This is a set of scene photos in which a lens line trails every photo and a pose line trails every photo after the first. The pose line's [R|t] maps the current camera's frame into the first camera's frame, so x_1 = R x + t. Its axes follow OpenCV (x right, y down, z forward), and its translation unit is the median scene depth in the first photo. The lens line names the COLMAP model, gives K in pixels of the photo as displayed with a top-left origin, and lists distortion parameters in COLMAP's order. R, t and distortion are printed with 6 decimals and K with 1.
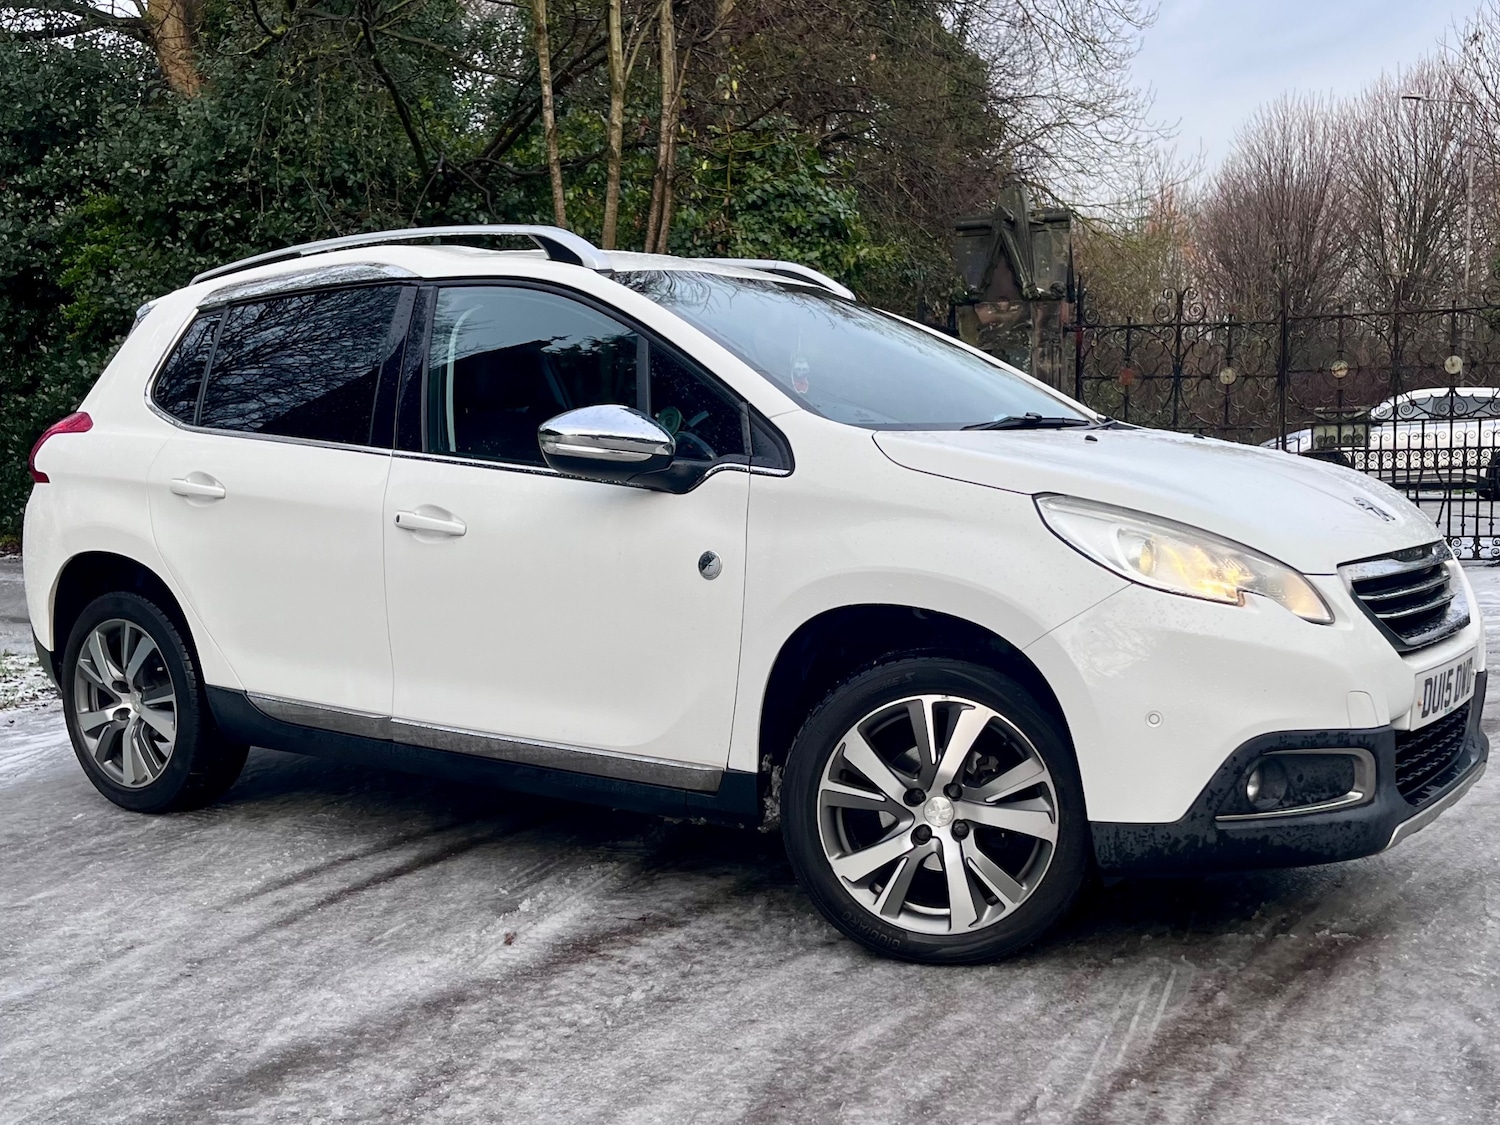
lens RADIAL K [[1617.8, 0, 847.0], [0, 1617.8, 627.4], [0, 0, 1]] dist [0.024008, 0.000000]
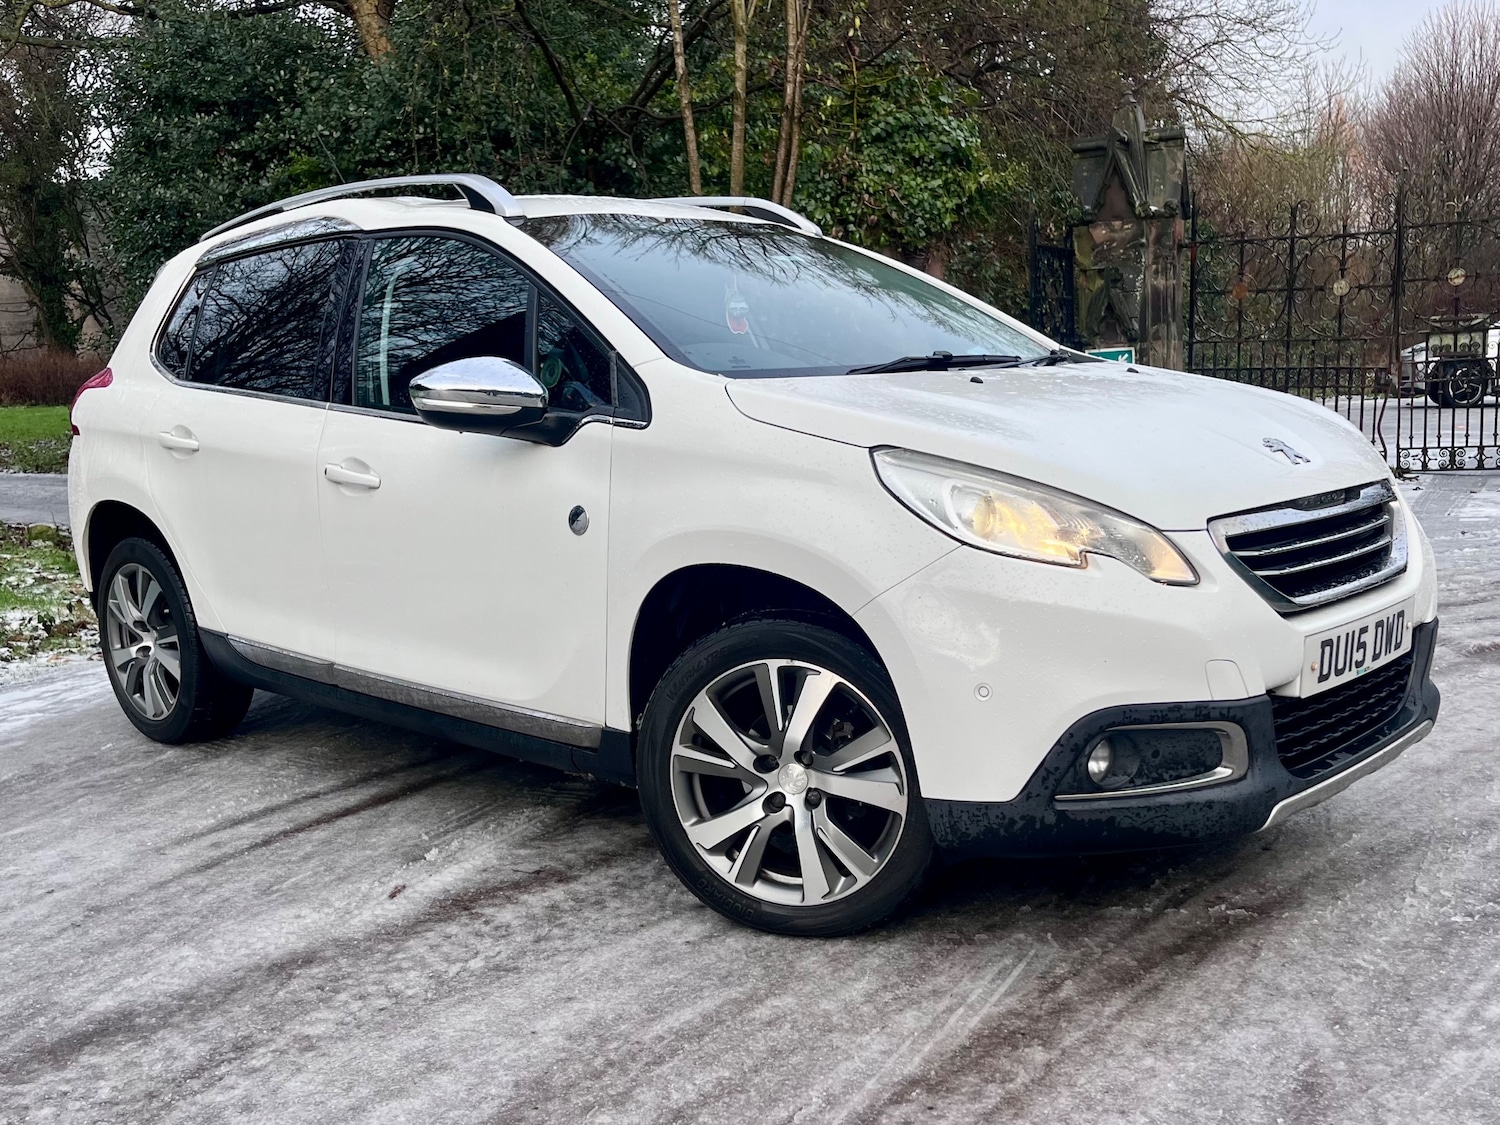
lens RADIAL K [[1472.5, 0, 829.9], [0, 1472.5, 611.2], [0, 0, 1]] dist [0.023116, 0.000000]
pose [[0.990084, -0.001632, -0.140467, 0.189370], [0.009539, 0.998405, 0.055639, -0.031651], [0.140152, -0.056428, 0.988521, 0.135787]]
